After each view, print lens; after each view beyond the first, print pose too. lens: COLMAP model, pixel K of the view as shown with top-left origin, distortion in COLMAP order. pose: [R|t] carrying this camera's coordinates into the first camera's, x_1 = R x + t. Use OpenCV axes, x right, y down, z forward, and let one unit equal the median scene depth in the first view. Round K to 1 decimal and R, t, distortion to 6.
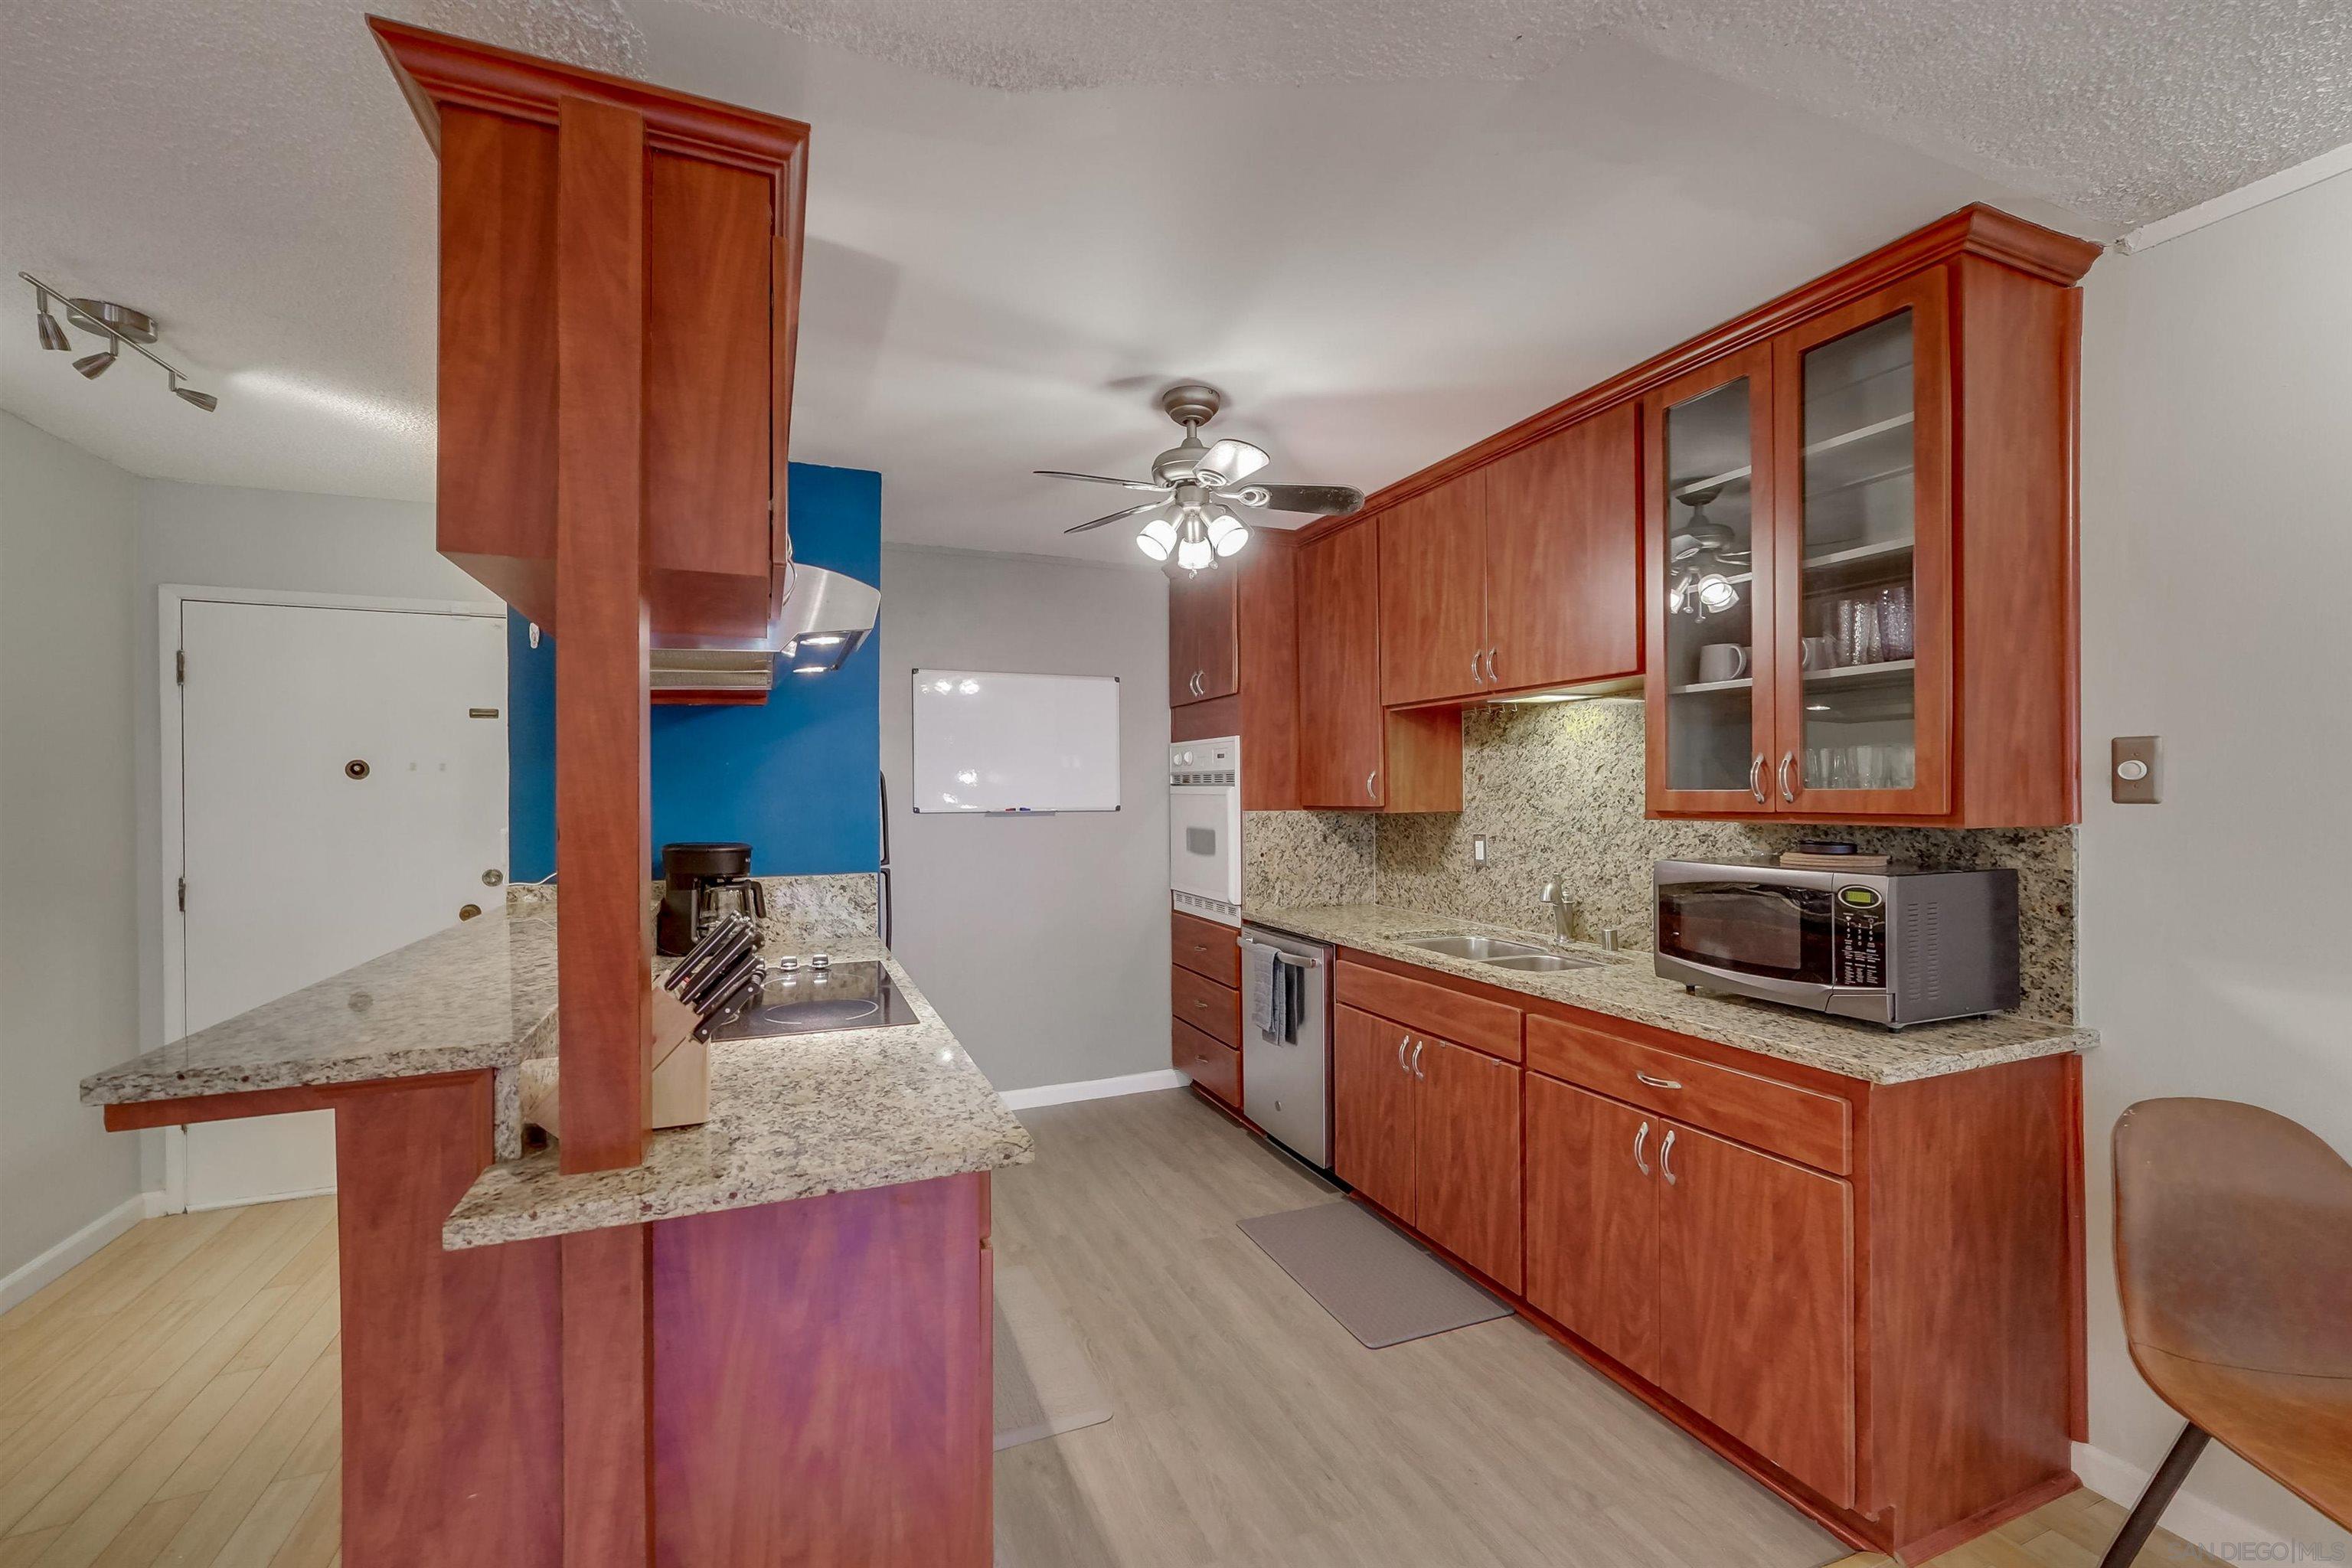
lens RADIAL K [[978.9, 0, 1168.0], [0, 978.9, 781.0], [0, 0, 1]] dist [-0.022062, 0.002139]
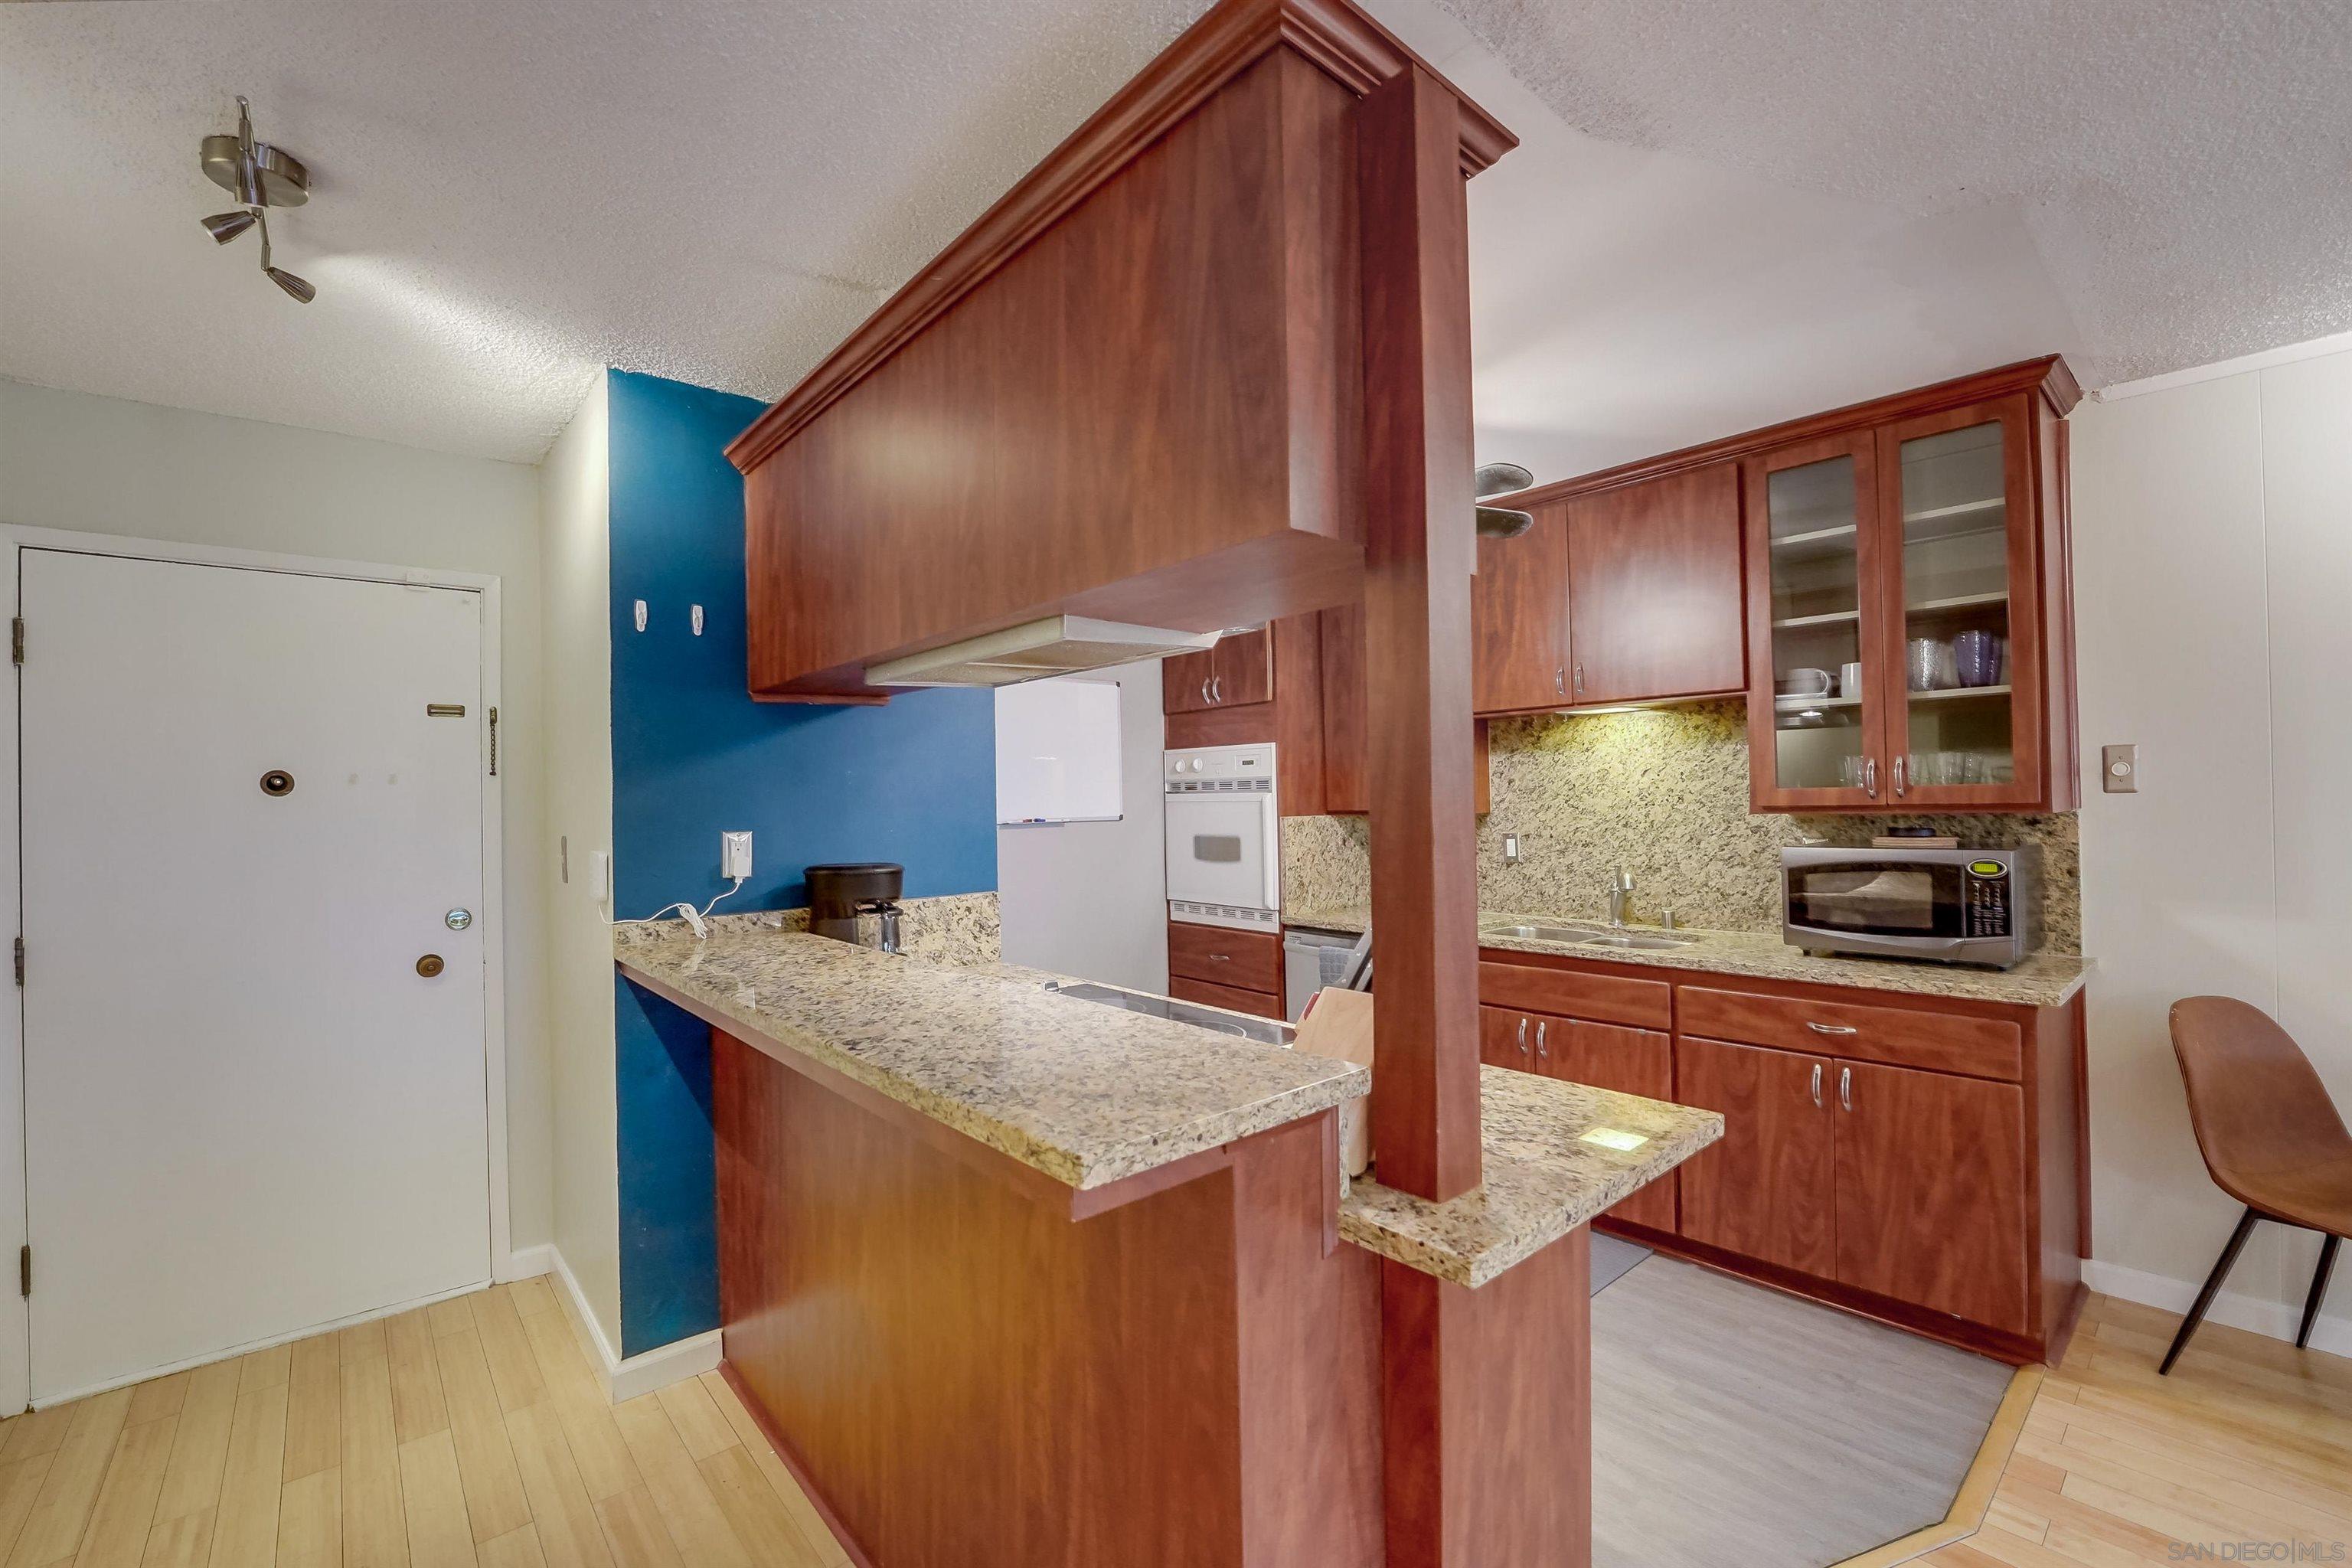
lens RADIAL K [[978.9, 0, 1171.4], [0, 978.9, 784.6], [0, 0, 1]] dist [-0.022062, 0.002139]
pose [[0.950059, -0.010125, 0.311905, -0.494102], [0.011650, 0.999928, -0.003026, -0.001649], [-0.311852, 0.006509, 0.950109, 0.076064]]
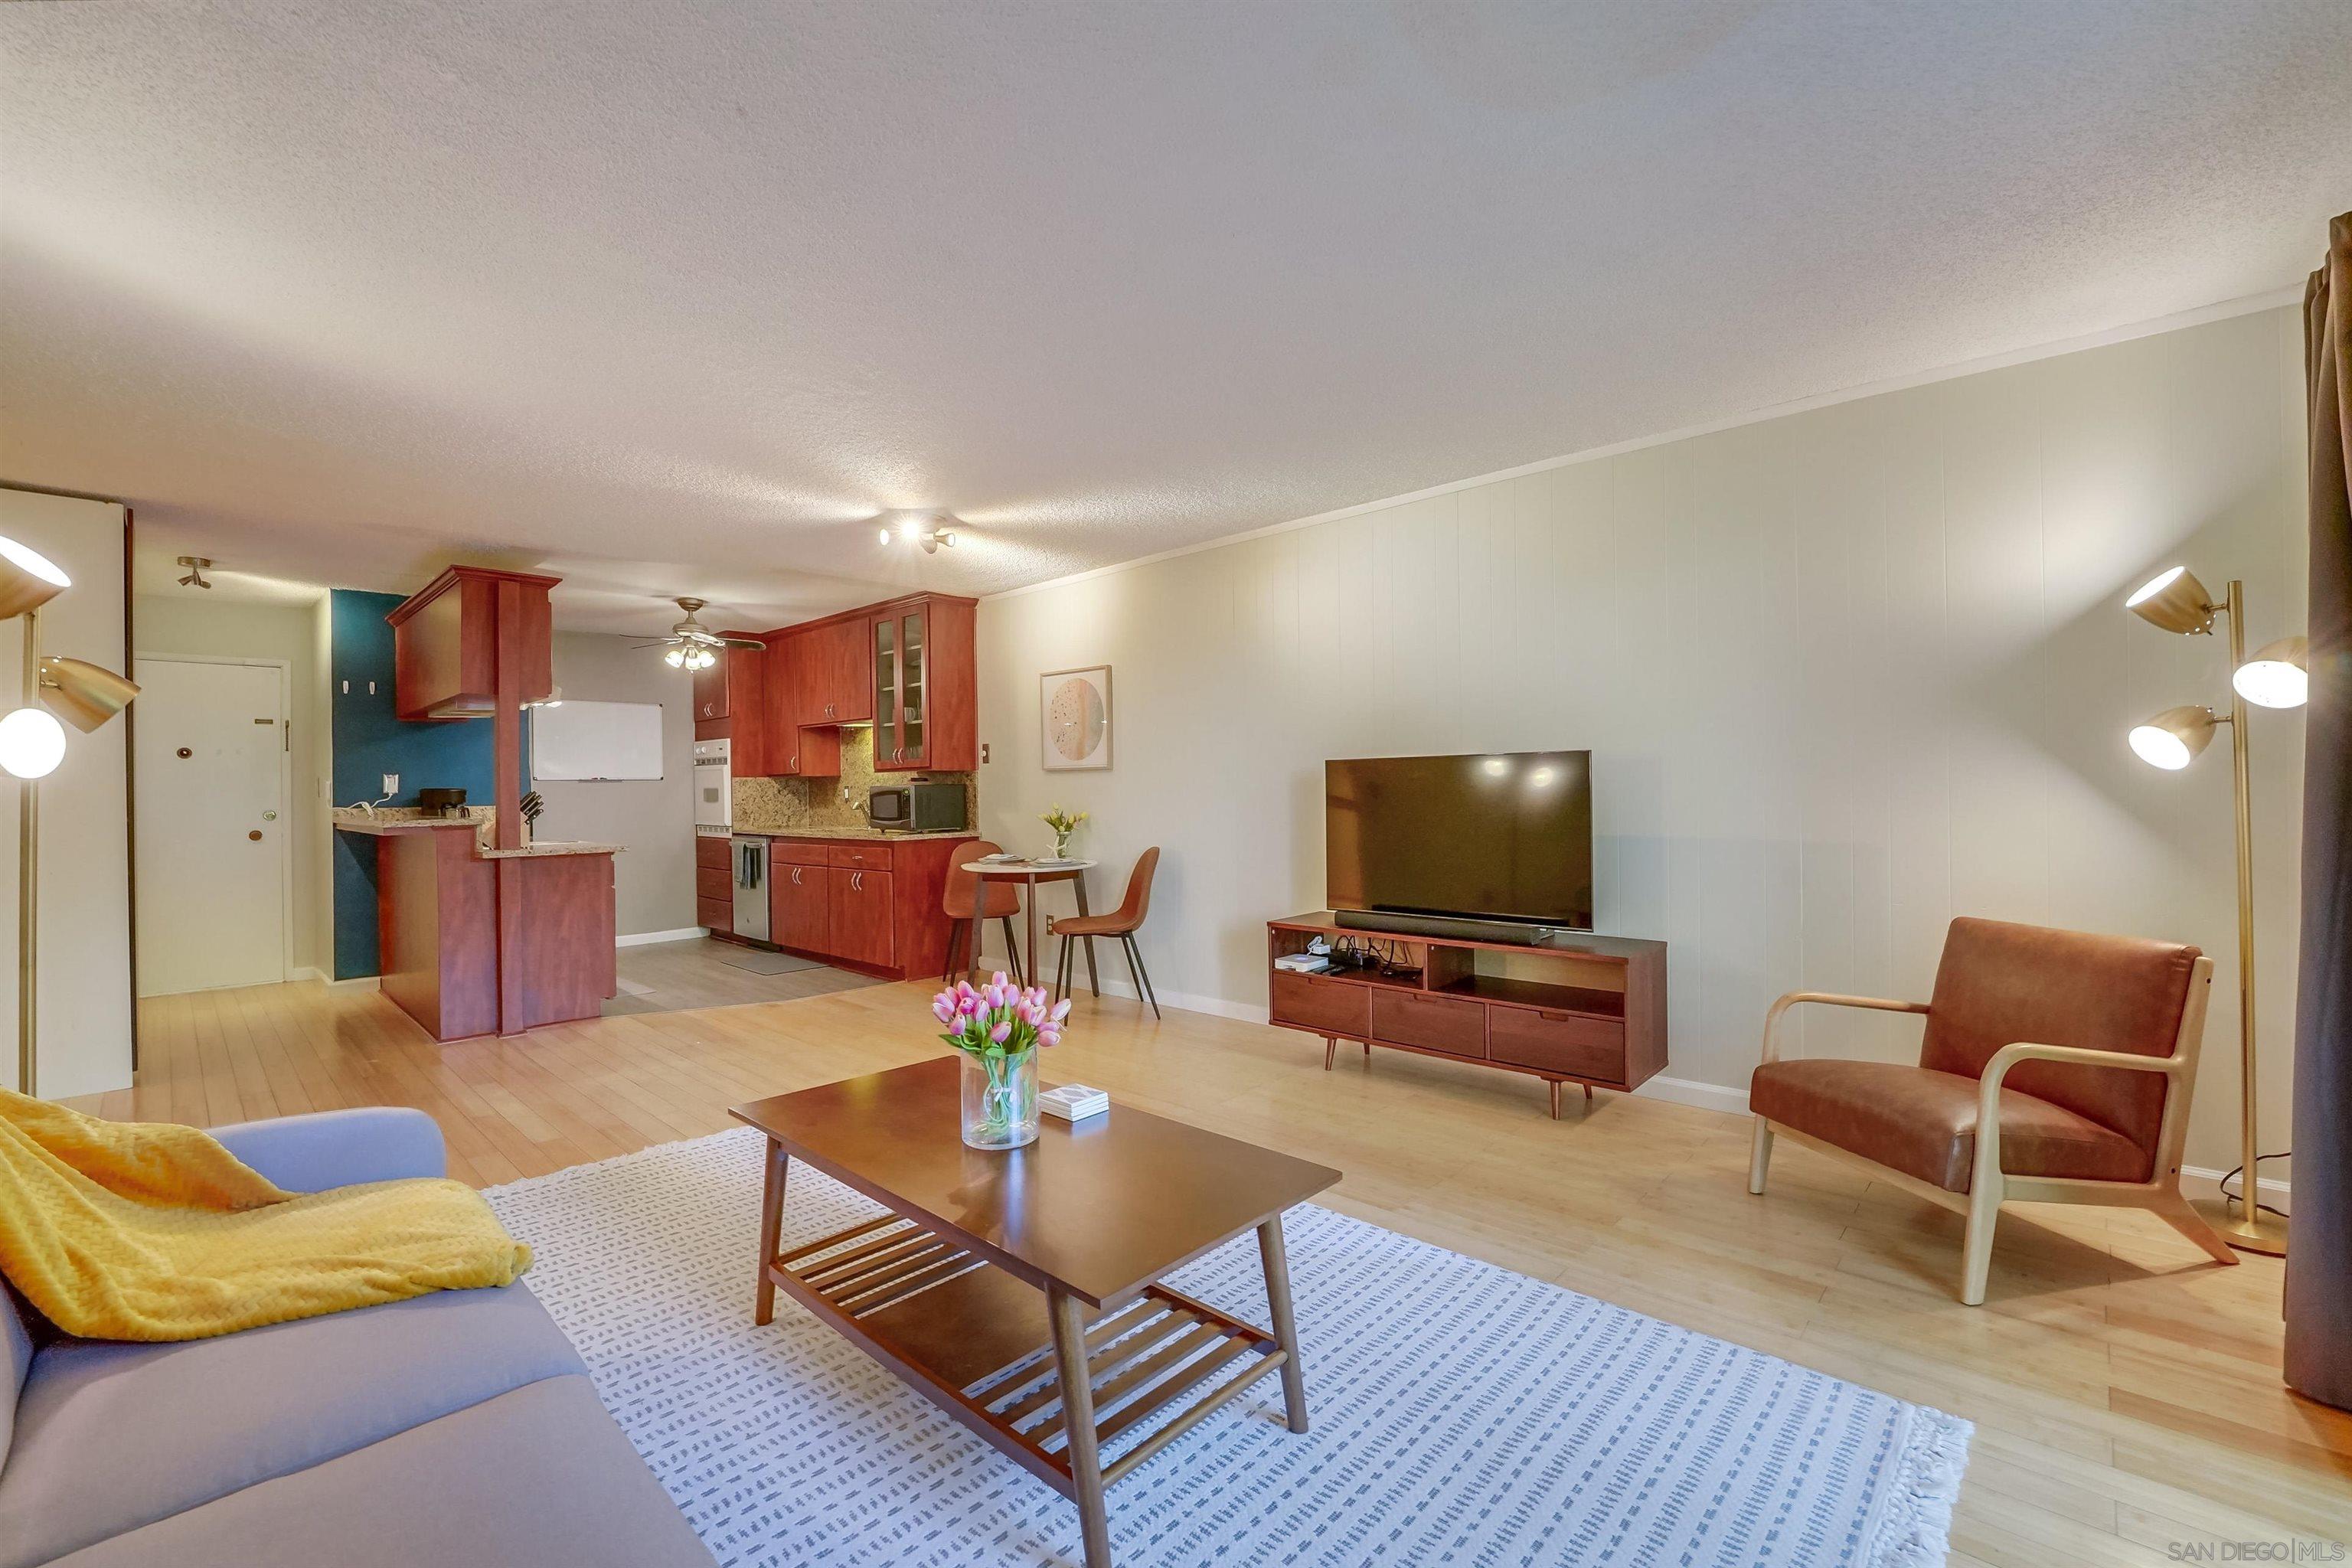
lens RADIAL K [[978.9, 0, 1174.2], [0, 978.9, 786.0], [0, 0, 1]] dist [-0.022062, 0.002139]
pose [[0.914116, -0.007525, 0.405384, 0.131061], [0.004725, 0.999958, 0.007908, 0.051270], [-0.405426, -0.005313, 0.914112, -1.629626]]
